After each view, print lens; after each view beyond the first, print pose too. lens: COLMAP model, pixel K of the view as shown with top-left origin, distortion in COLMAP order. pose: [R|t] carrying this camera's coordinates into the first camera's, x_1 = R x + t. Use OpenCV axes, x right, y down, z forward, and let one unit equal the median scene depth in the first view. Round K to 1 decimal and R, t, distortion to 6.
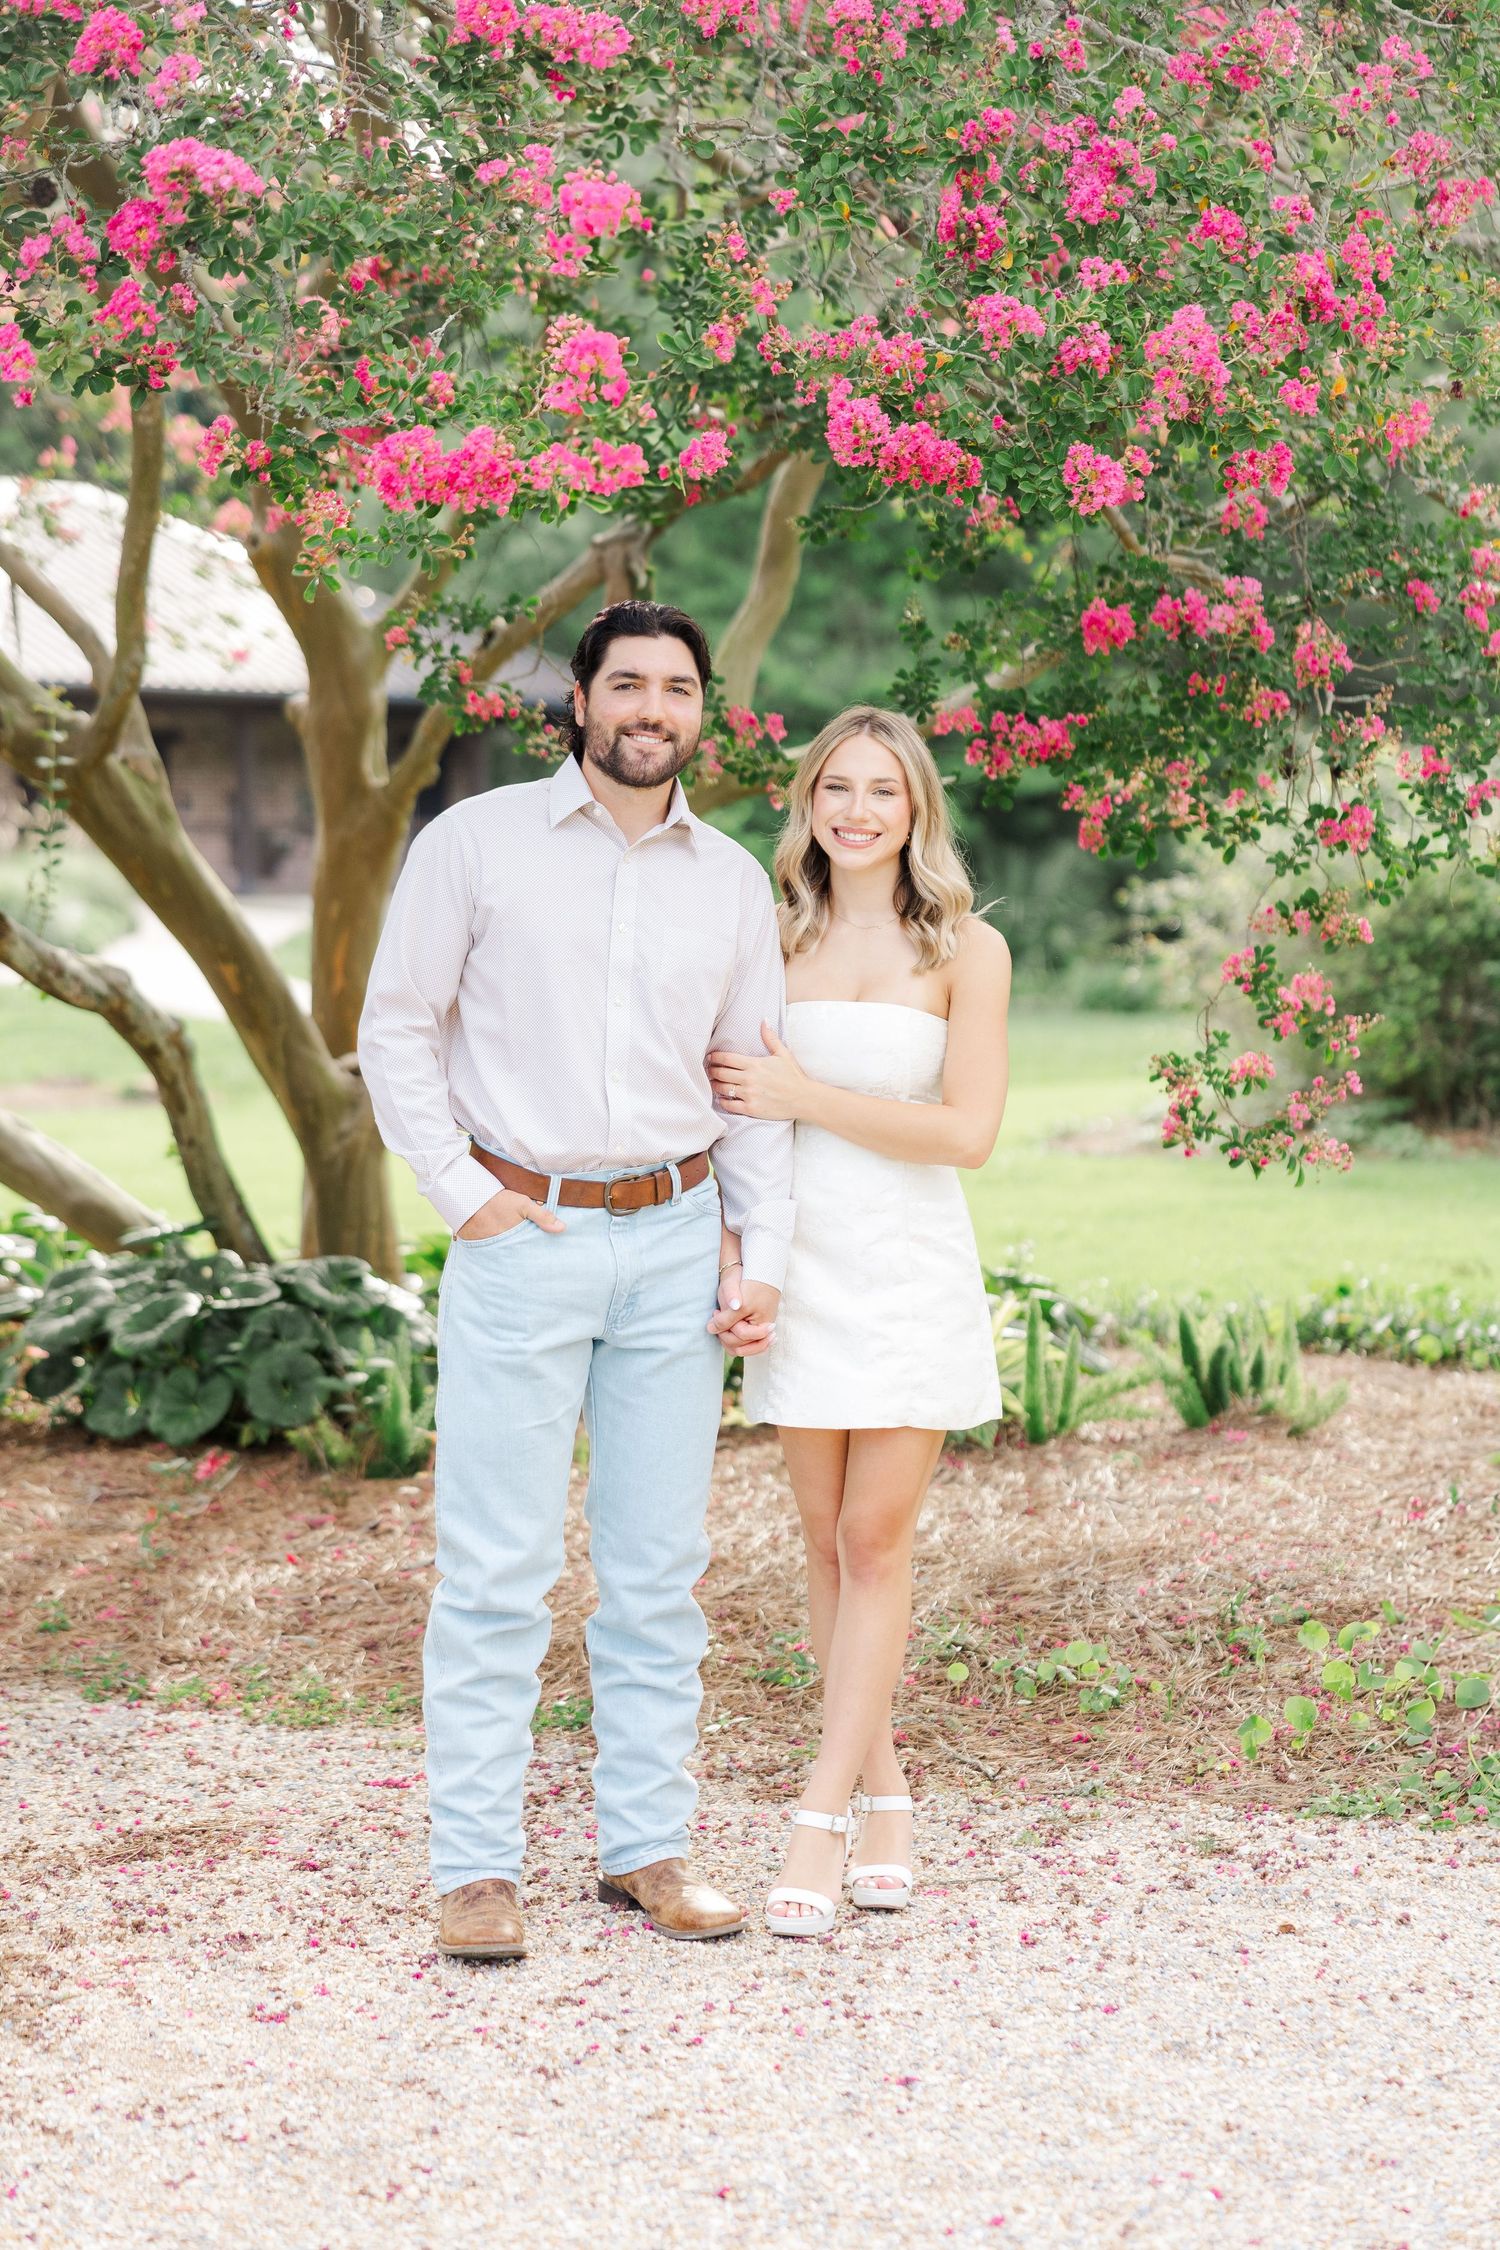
lens RADIAL K [[4547.9, 0, 750.0], [0, 4547.9, 1125.0], [0, 0, 1]] dist [0.361291, 0.004892]
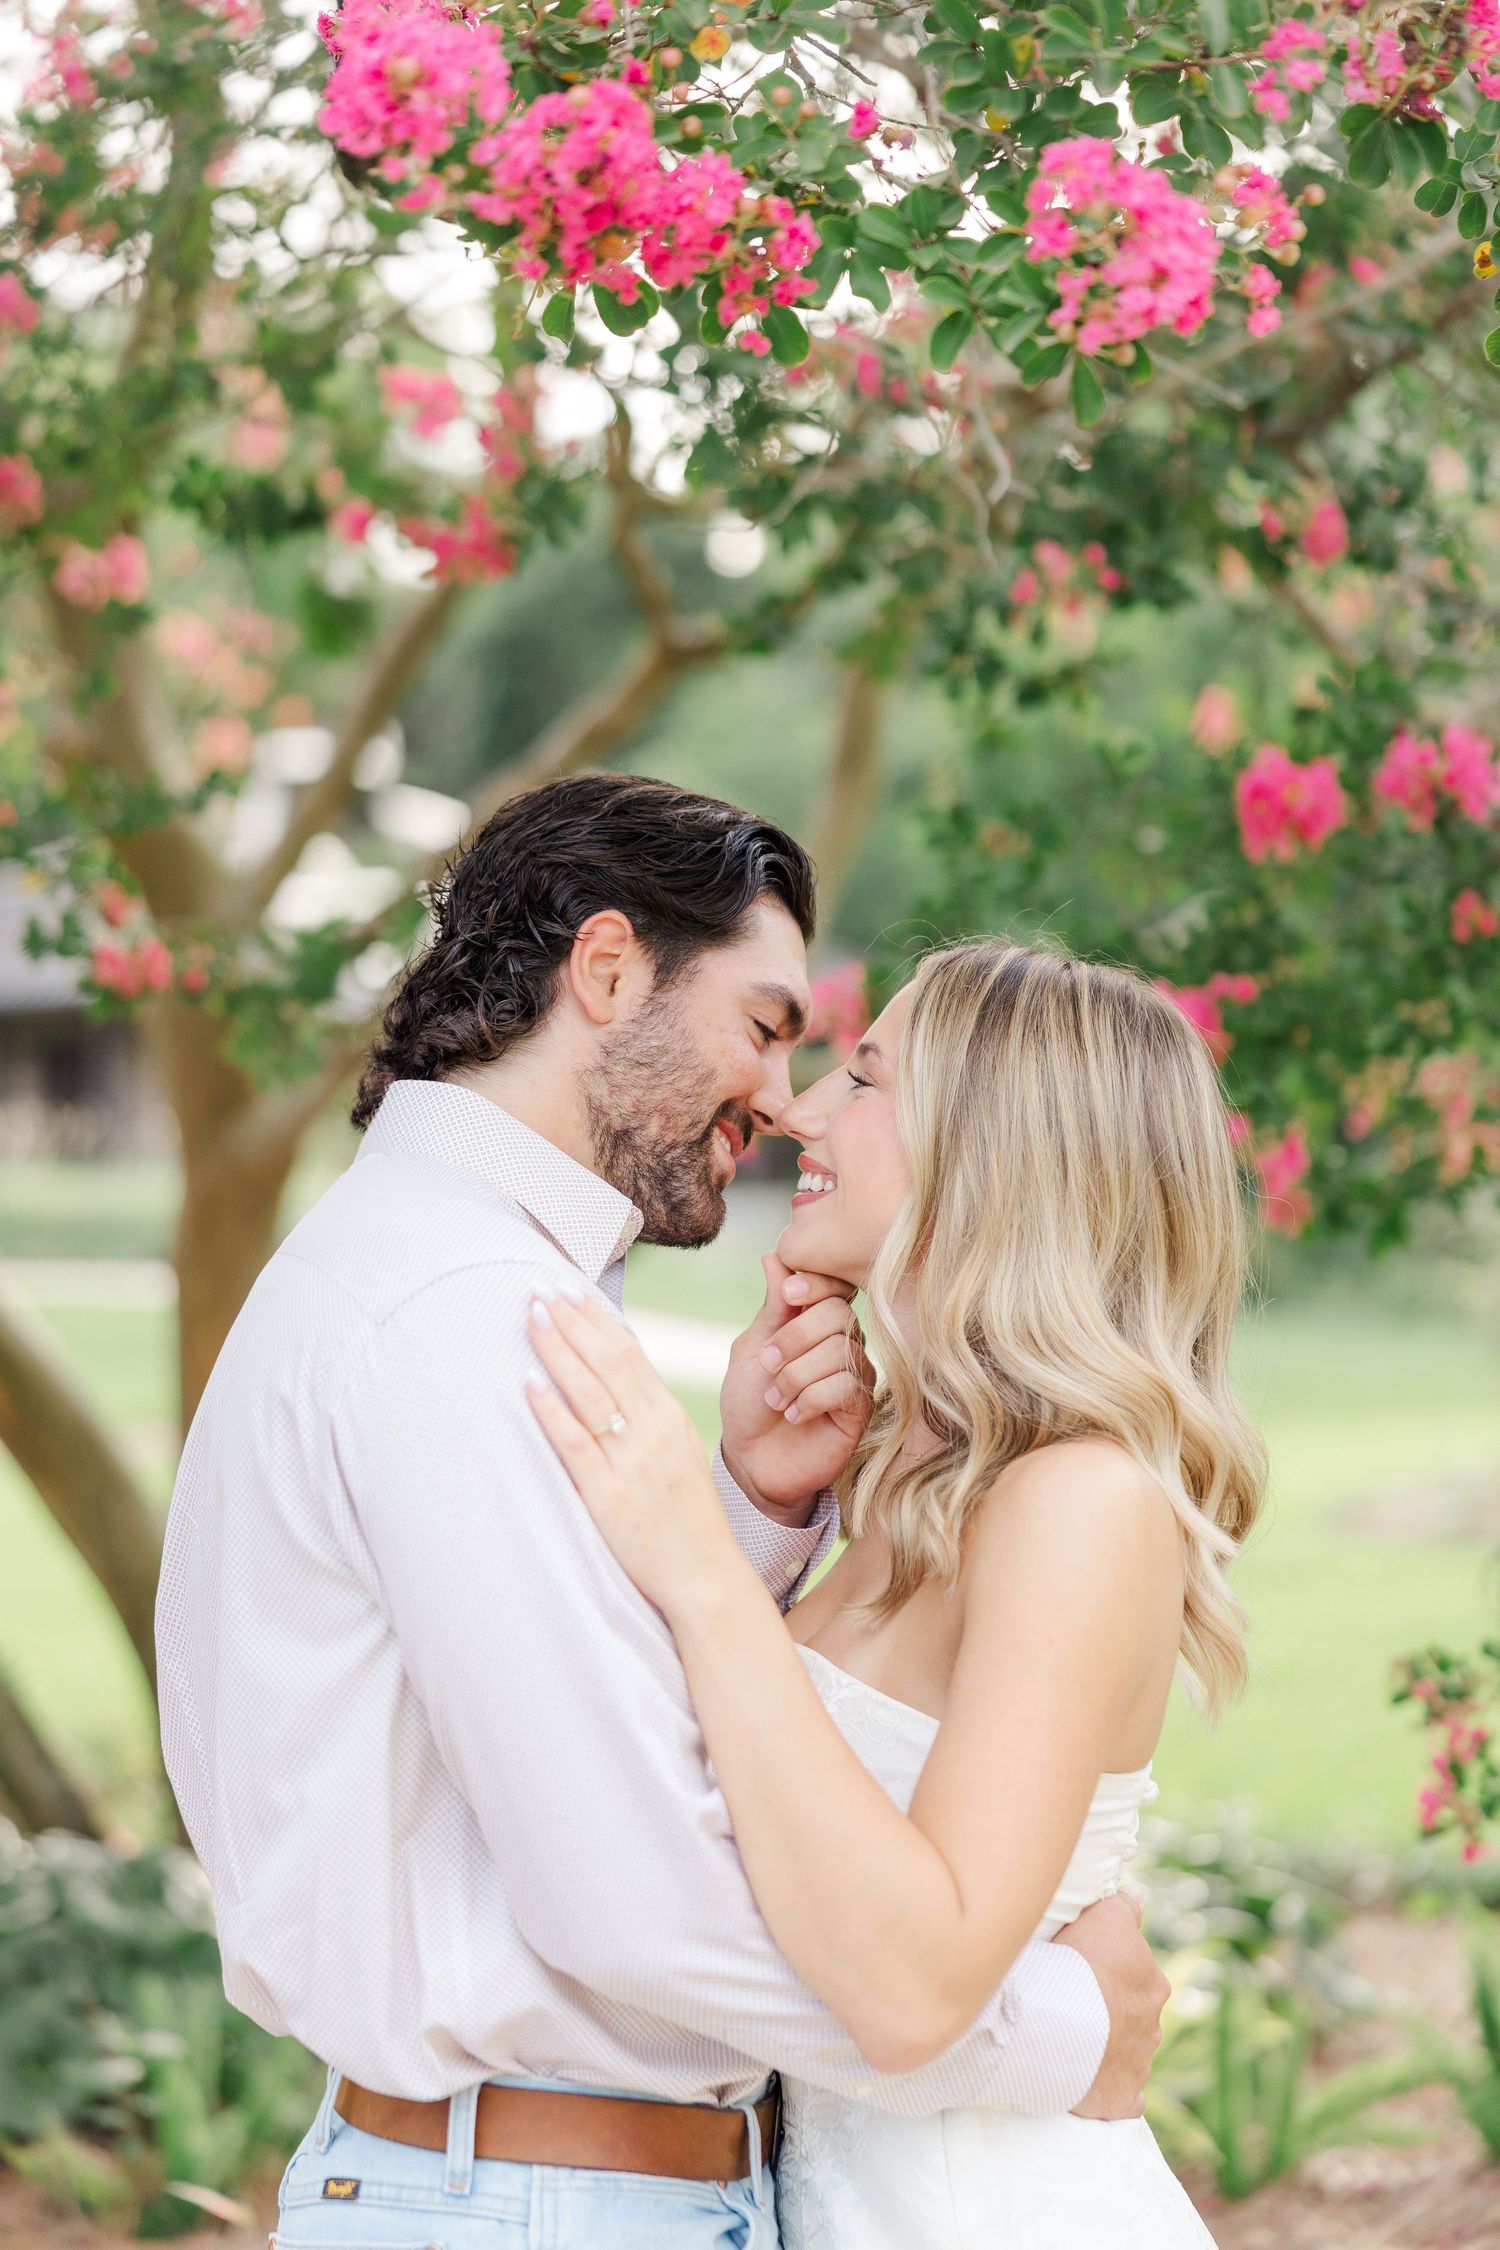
lens RADIAL K [[4638.7, 0, 750.0], [0, 4638.7, 1125.0], [0, 0, 1]] dist [-0.024335, -0.040535]
pose [[0.997914, -0.006931, -0.064185, 0.050743], [0.002653, 0.997783, -0.066504, -0.039321], [0.064503, 0.066195, 0.995720, 0.485976]]
